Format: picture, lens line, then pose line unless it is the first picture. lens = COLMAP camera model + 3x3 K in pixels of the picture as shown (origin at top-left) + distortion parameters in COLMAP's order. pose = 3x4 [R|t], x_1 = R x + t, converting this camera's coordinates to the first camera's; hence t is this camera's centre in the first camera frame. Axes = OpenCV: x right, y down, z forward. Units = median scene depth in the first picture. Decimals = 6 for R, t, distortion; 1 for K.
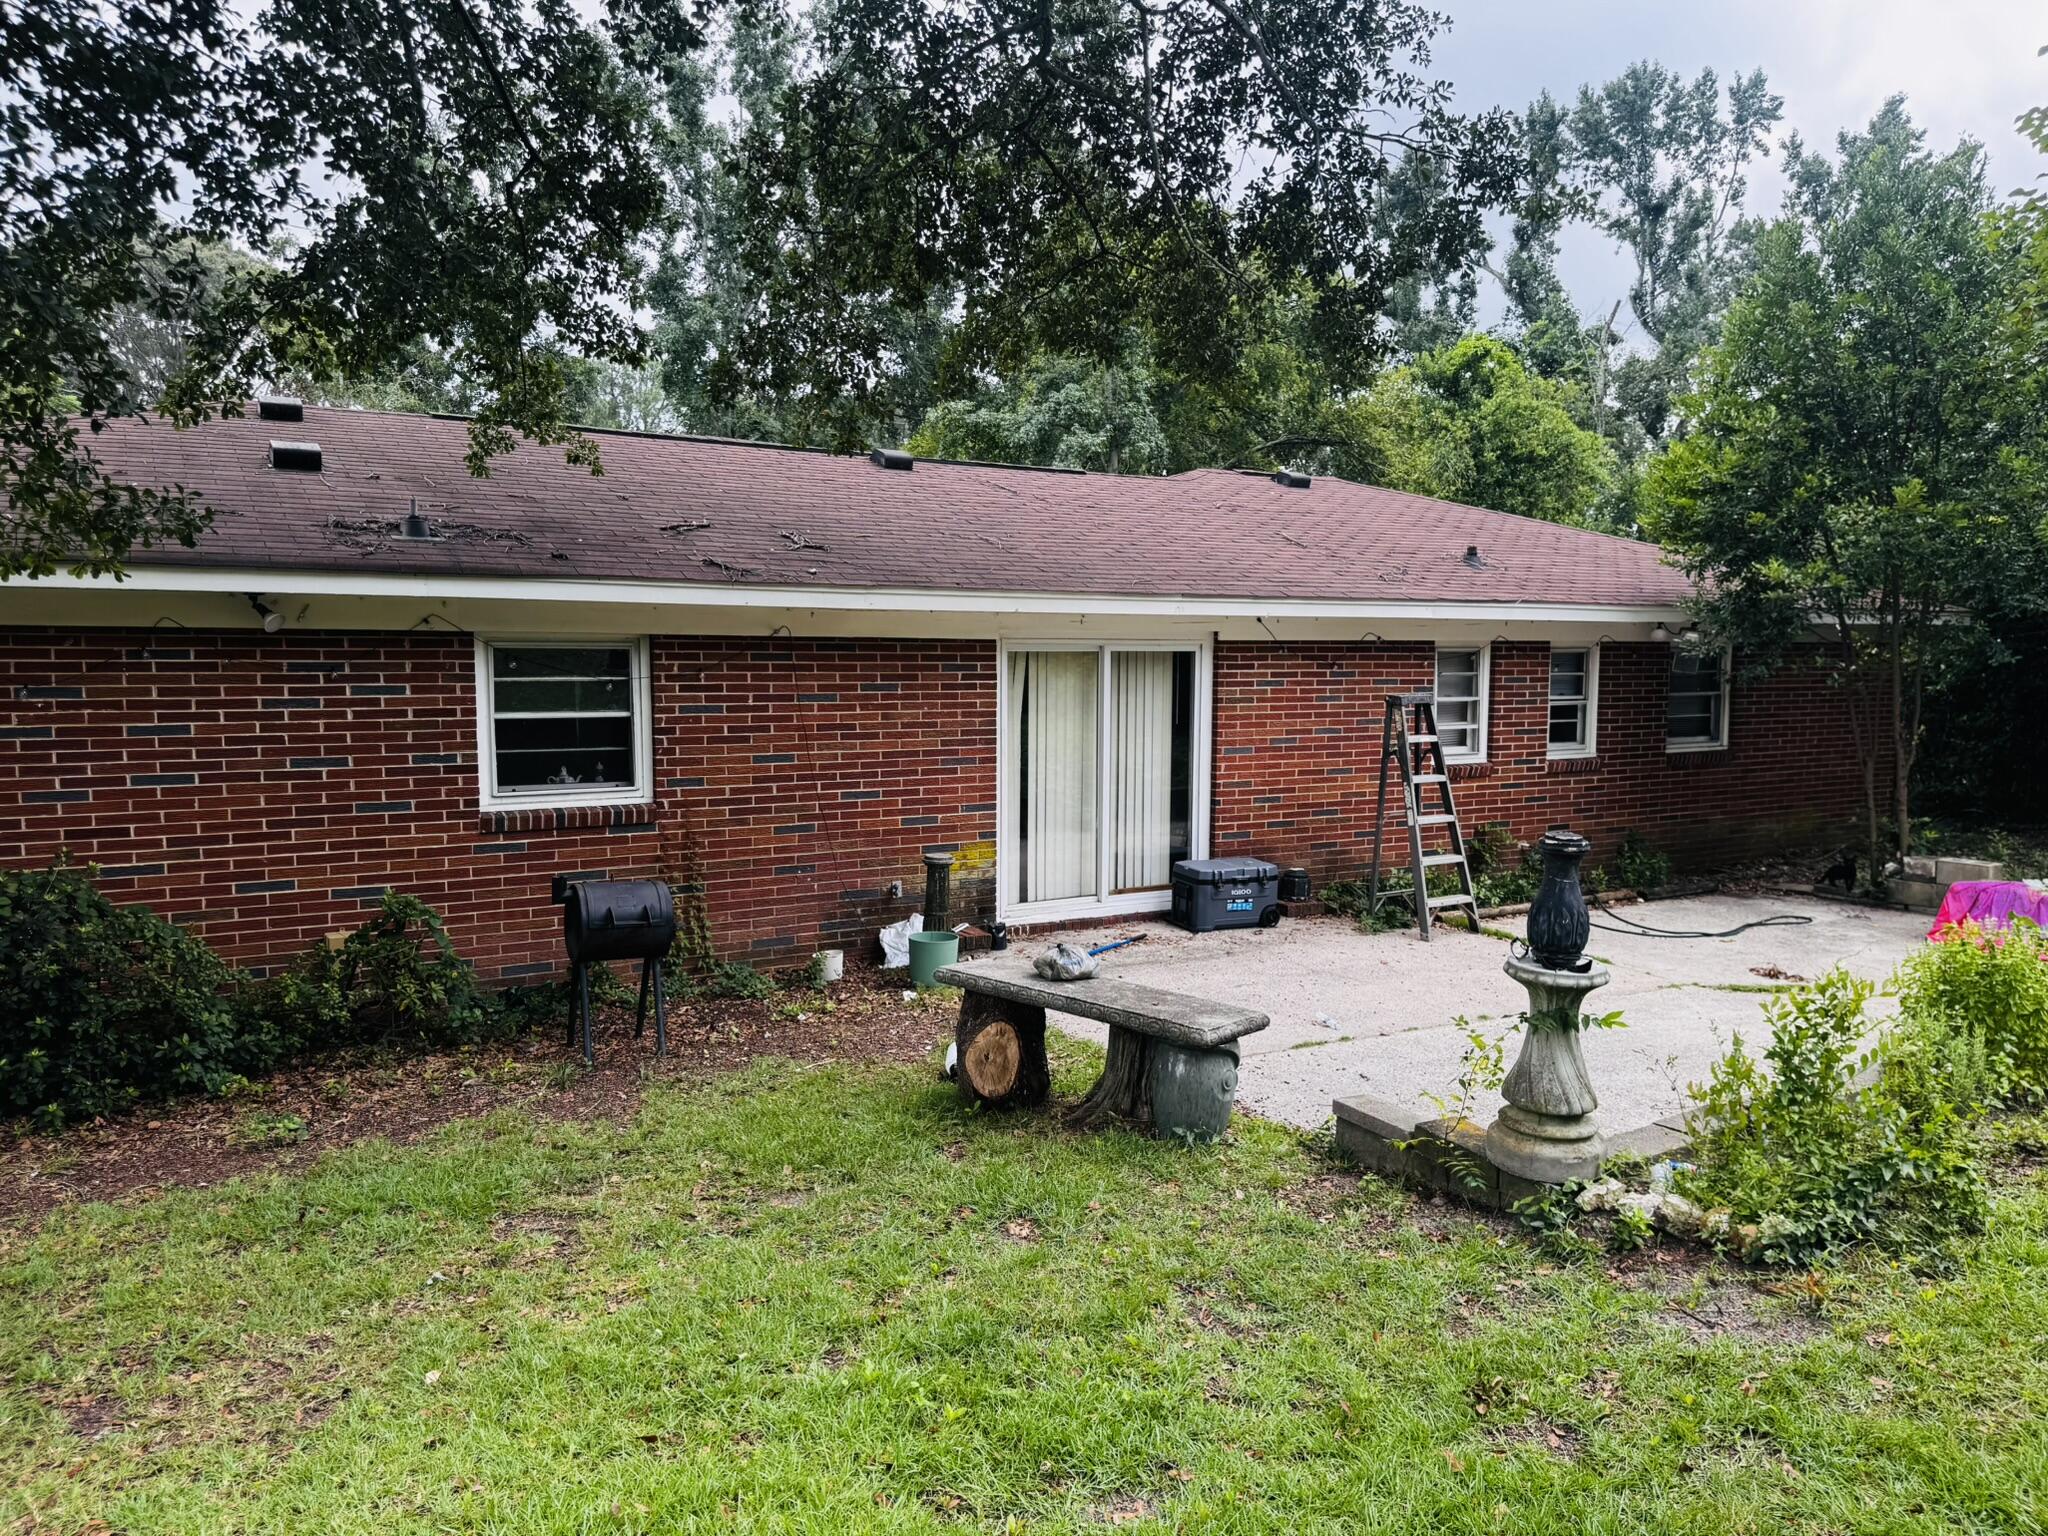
lens RADIAL K [[1441.4, 0, 1033.2], [0, 1441.4, 783.5], [0, 0, 1]] dist [0.053812, -0.061823]
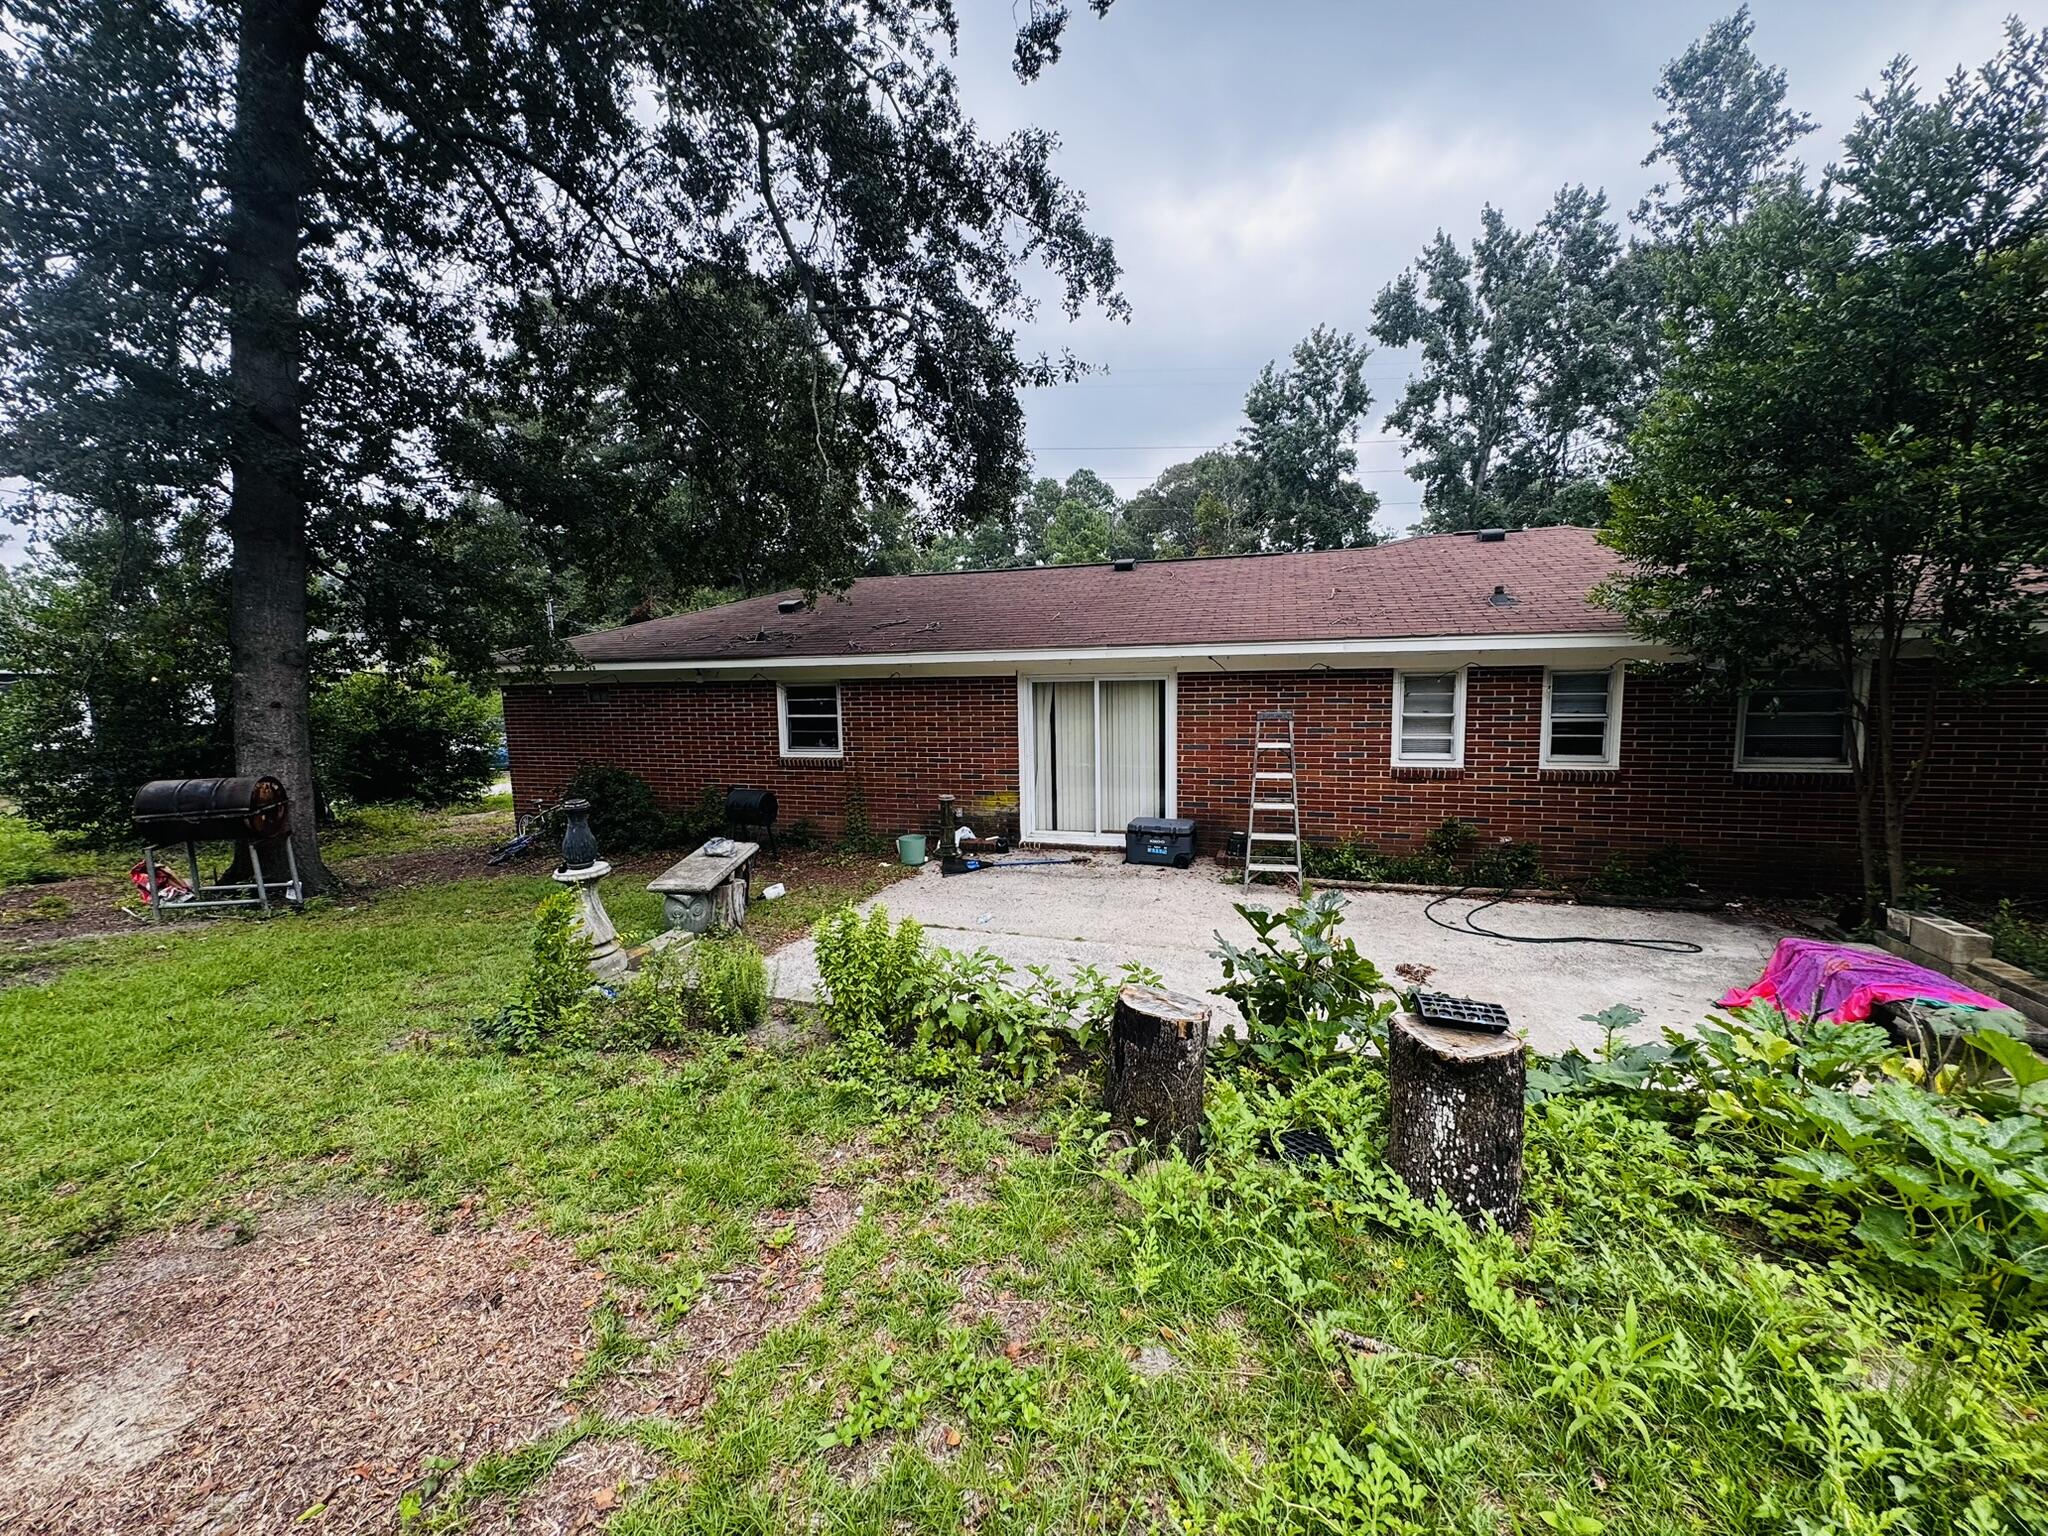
lens RADIAL K [[817.9, 0, 1026.2], [0, 817.9, 764.9], [0, 0, 1]] dist [0.002128, 0.000939]
pose [[0.654289, 0.061444, -0.753744, 0.887174], [-0.048374, 0.998053, 0.039369, -0.039565], [0.754696, 0.010703, 0.655987, 0.443969]]
